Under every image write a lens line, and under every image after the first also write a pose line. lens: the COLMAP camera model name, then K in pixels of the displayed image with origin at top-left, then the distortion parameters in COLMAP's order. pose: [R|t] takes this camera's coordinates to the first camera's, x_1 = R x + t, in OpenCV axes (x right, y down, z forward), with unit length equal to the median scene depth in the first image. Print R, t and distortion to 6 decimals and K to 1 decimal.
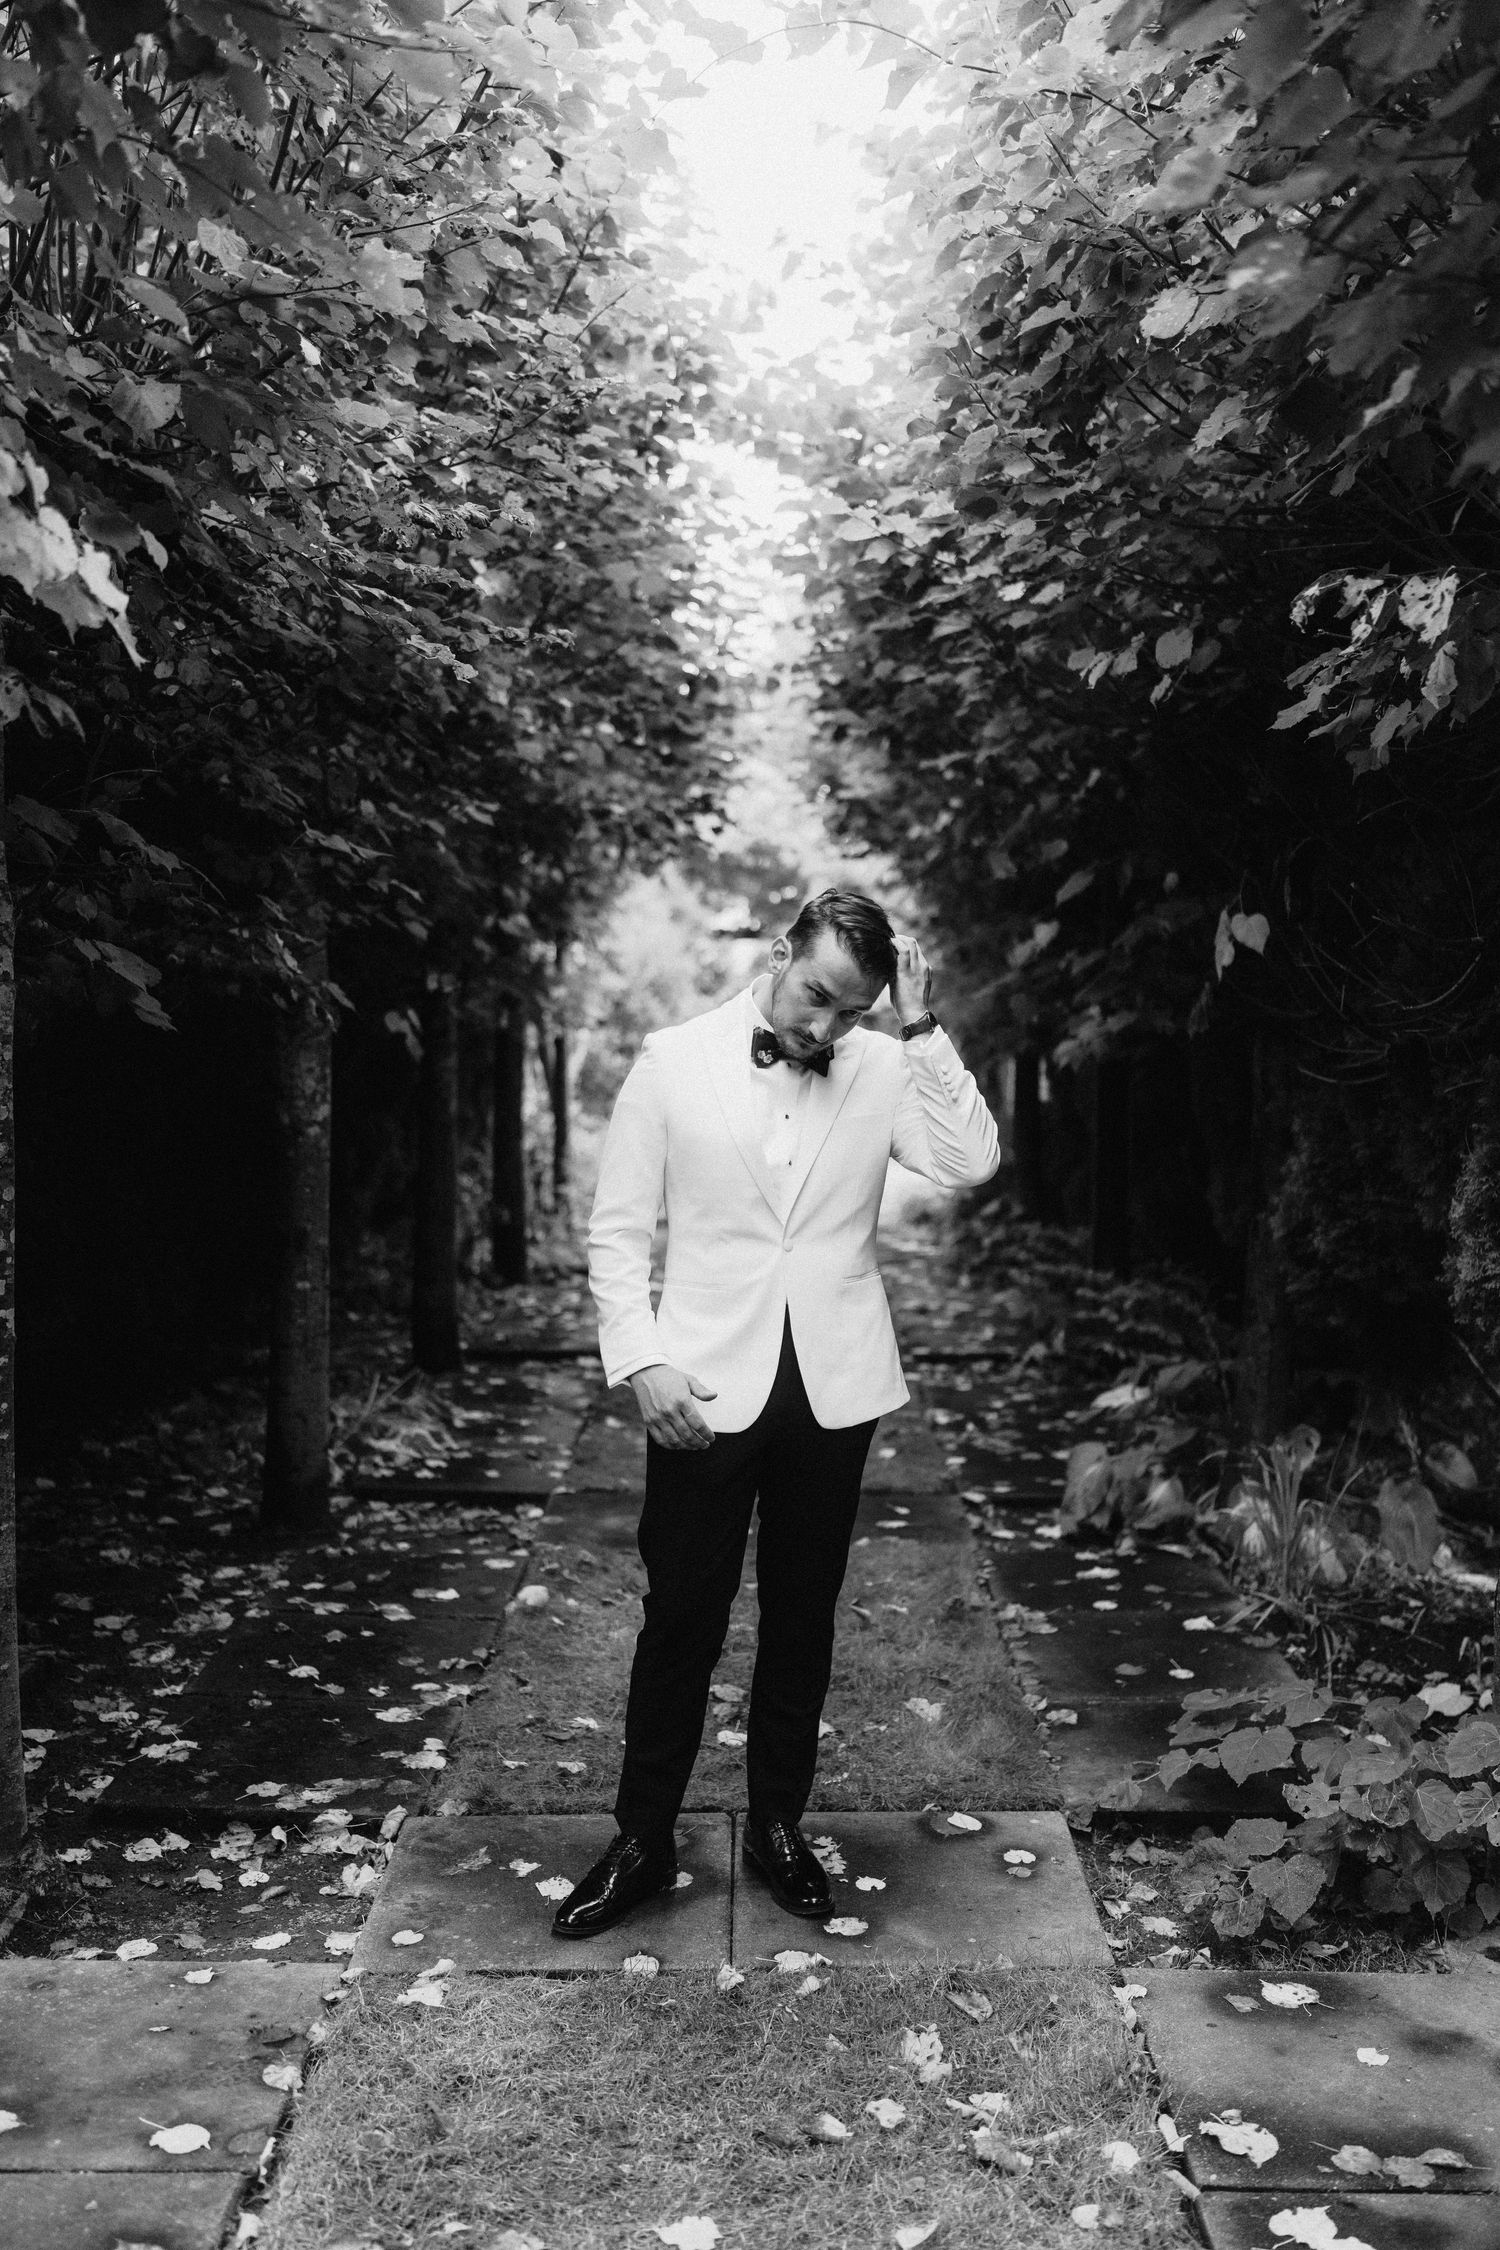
lens RADIAL K [[2175.3, 0, 744.0], [0, 2175.3, 1120.2], [0, 0, 1]] dist [-0.019989, 0.099959]
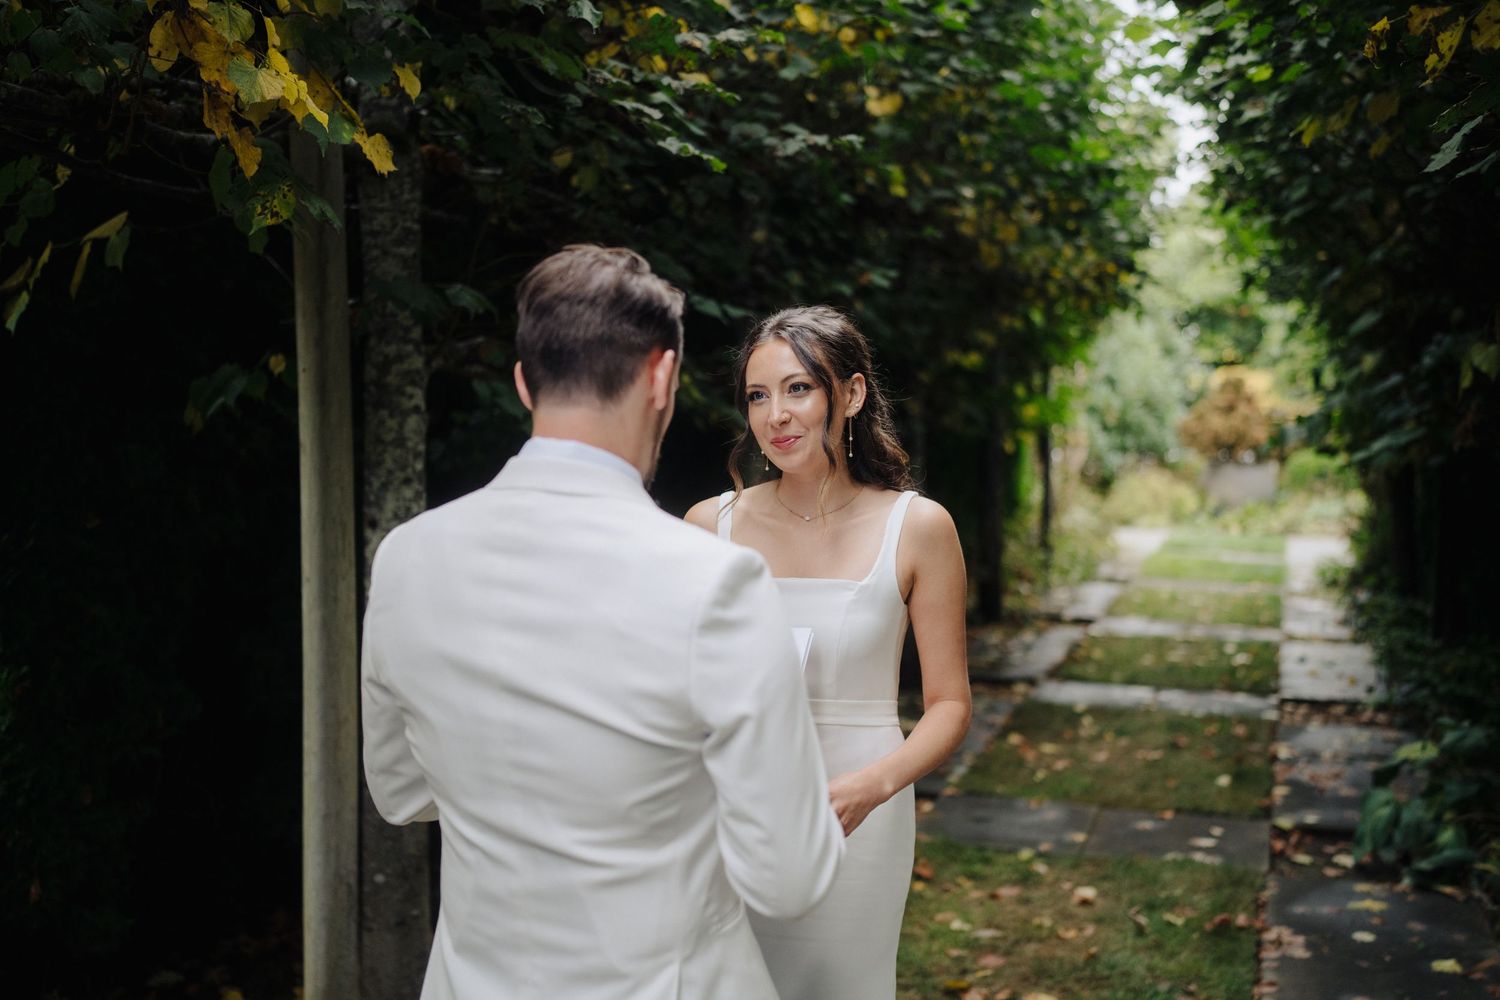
lens RADIAL K [[1490.6, 0, 745.1], [0, 1490.6, 490.4], [0, 0, 1]] dist [-0.040356, 0.155748]
pose [[0.943567, 0.013073, -0.330923, 0.109303], [-0.014095, 0.999900, -0.000688, -0.011364], [0.330881, 0.005314, 0.943658, 0.125215]]
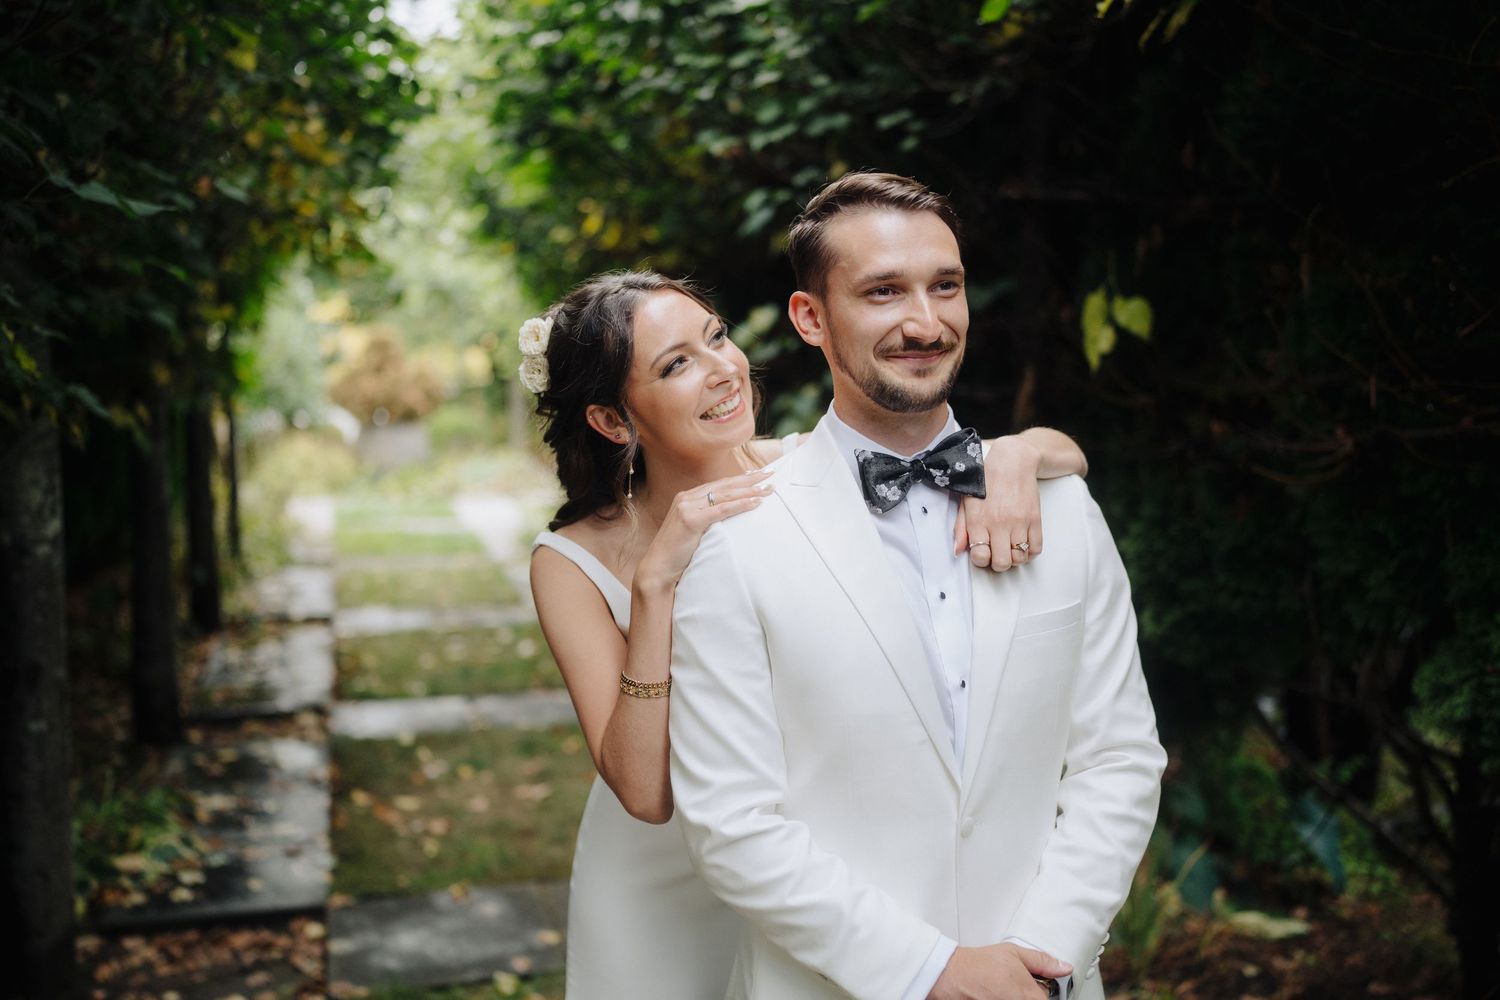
lens RADIAL K [[1450.2, 0, 749.5], [0, 1450.2, 499.8], [0, 0, 1]] dist [-0.019989, 0.099959]
pose [[0.956945, -0.040877, 0.287375, -0.101346], [0.030340, 0.998697, 0.041026, -0.033507], [-0.288678, -0.030541, 0.956939, 0.391592]]
